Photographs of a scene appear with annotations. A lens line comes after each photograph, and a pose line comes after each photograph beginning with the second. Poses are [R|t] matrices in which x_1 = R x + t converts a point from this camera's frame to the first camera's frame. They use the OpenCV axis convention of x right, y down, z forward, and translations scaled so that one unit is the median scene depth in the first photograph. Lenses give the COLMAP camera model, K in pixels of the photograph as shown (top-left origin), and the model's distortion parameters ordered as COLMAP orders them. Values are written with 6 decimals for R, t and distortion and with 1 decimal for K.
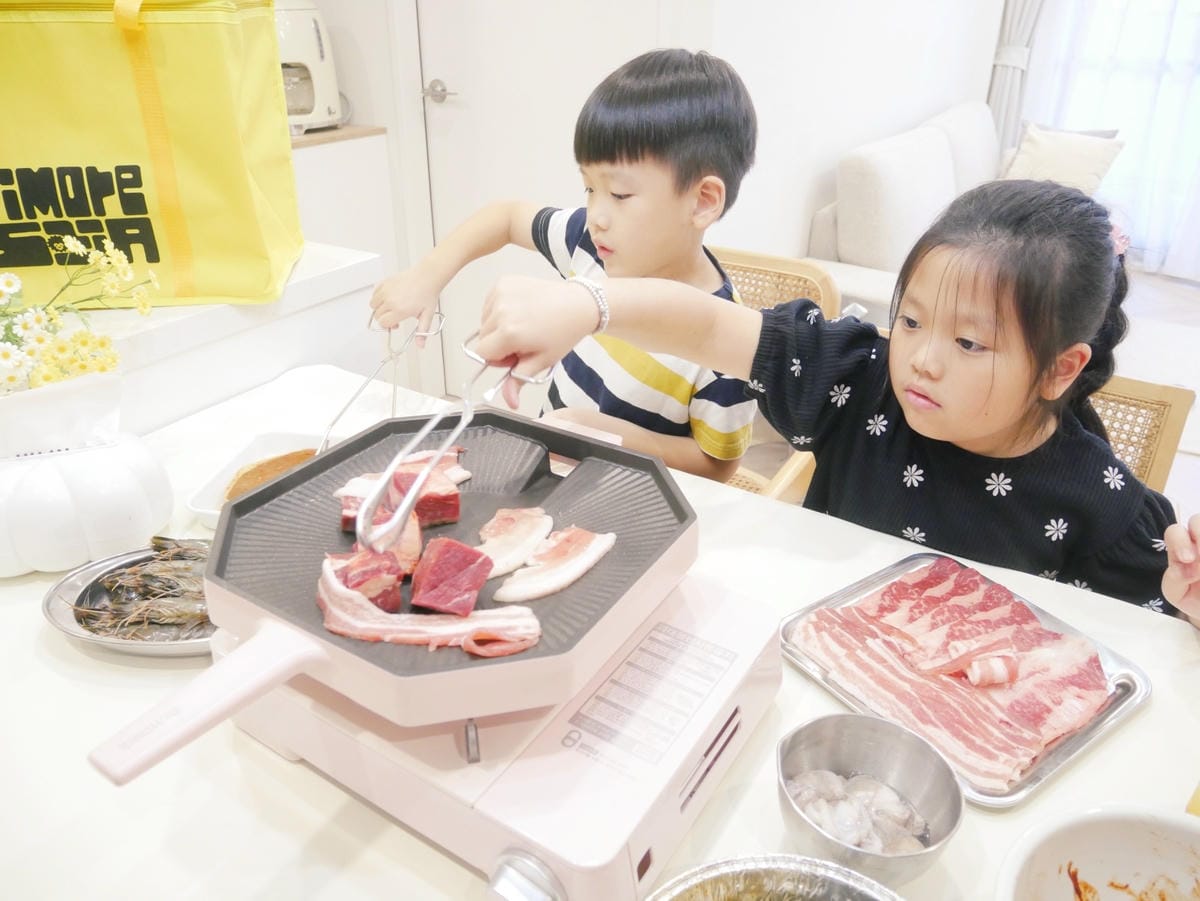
lens RADIAL K [[885.3, 0, 599.4], [0, 885.3, 447.9], [0, 0, 1]] dist [-0.051509, 0.011777]
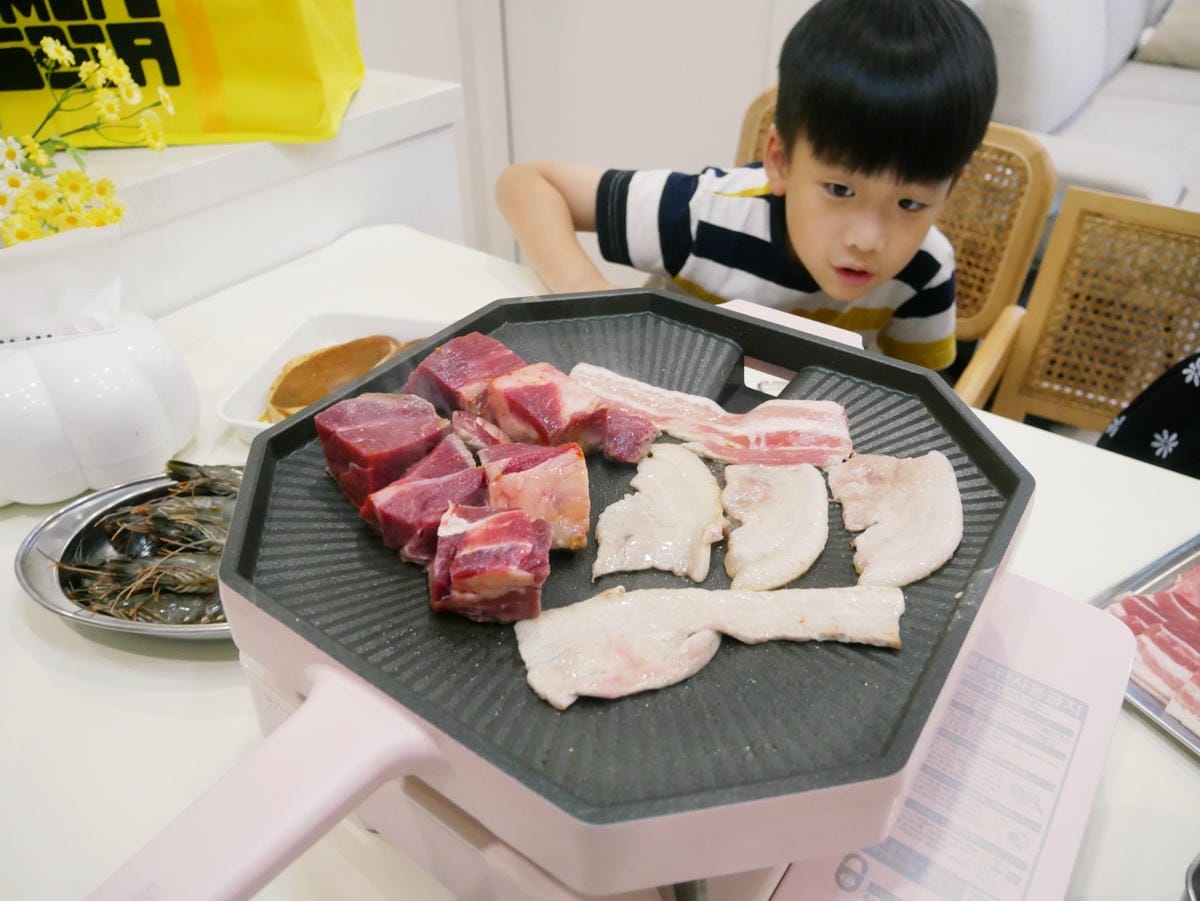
lens RADIAL K [[885.3, 0, 598.8], [0, 885.3, 452.3], [0, 0, 1]] dist [-0.051509, 0.011777]
pose [[0.997850, 0.028538, -0.058994, -0.116640], [-0.019842, 0.989517, 0.143047, -0.015111], [0.062458, -0.141569, 0.987956, 0.313542]]
